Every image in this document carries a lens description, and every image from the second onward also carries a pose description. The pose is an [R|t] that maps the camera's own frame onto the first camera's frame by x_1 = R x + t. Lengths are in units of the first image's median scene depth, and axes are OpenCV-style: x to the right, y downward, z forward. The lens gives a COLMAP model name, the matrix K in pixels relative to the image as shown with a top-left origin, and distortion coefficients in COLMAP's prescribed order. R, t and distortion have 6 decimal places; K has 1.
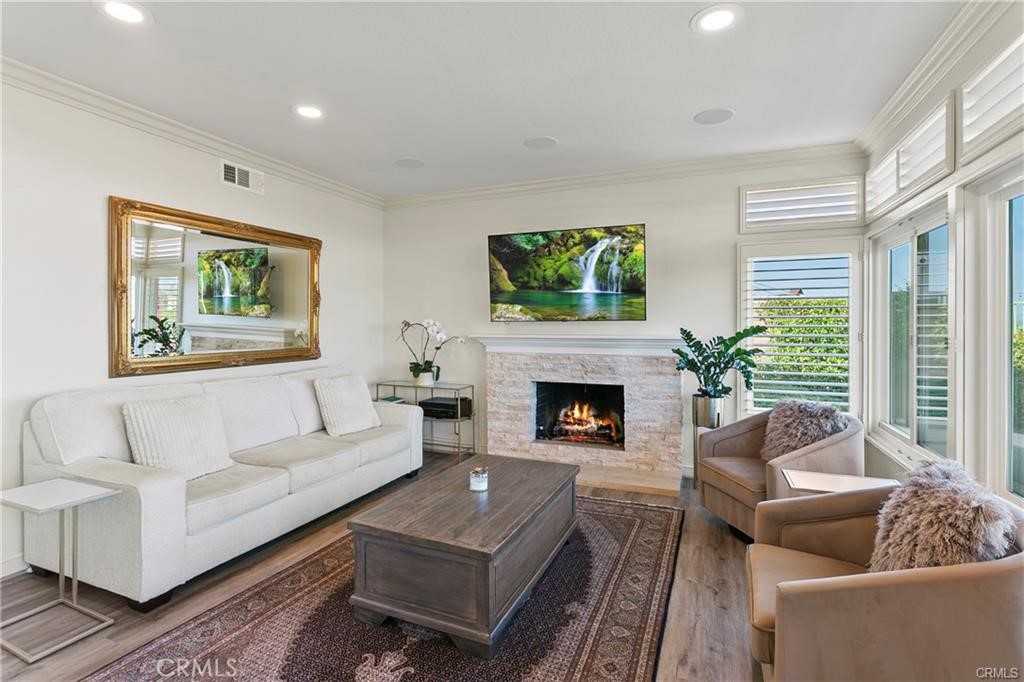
lens RADIAL K [[499.1, 0, 504.9], [0, 499.1, 329.1], [0, 0, 1]] dist [-0.000528, 0.000857]
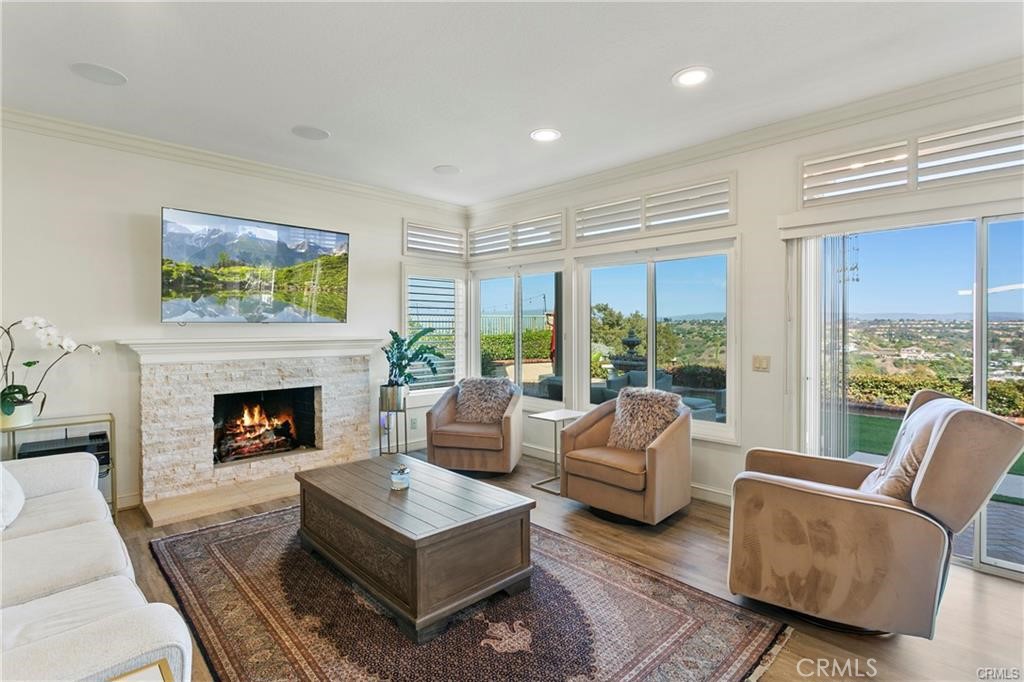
lens RADIAL K [[499.1, 0, 504.9], [0, 499.1, 329.1], [0, 0, 1]] dist [-0.000528, 0.000857]
pose [[0.396677, -0.000685, 0.917958, -0.538366], [0.009956, 0.999944, -0.003557, 0.003669], [-0.917904, 0.010550, 0.396662, 0.240919]]
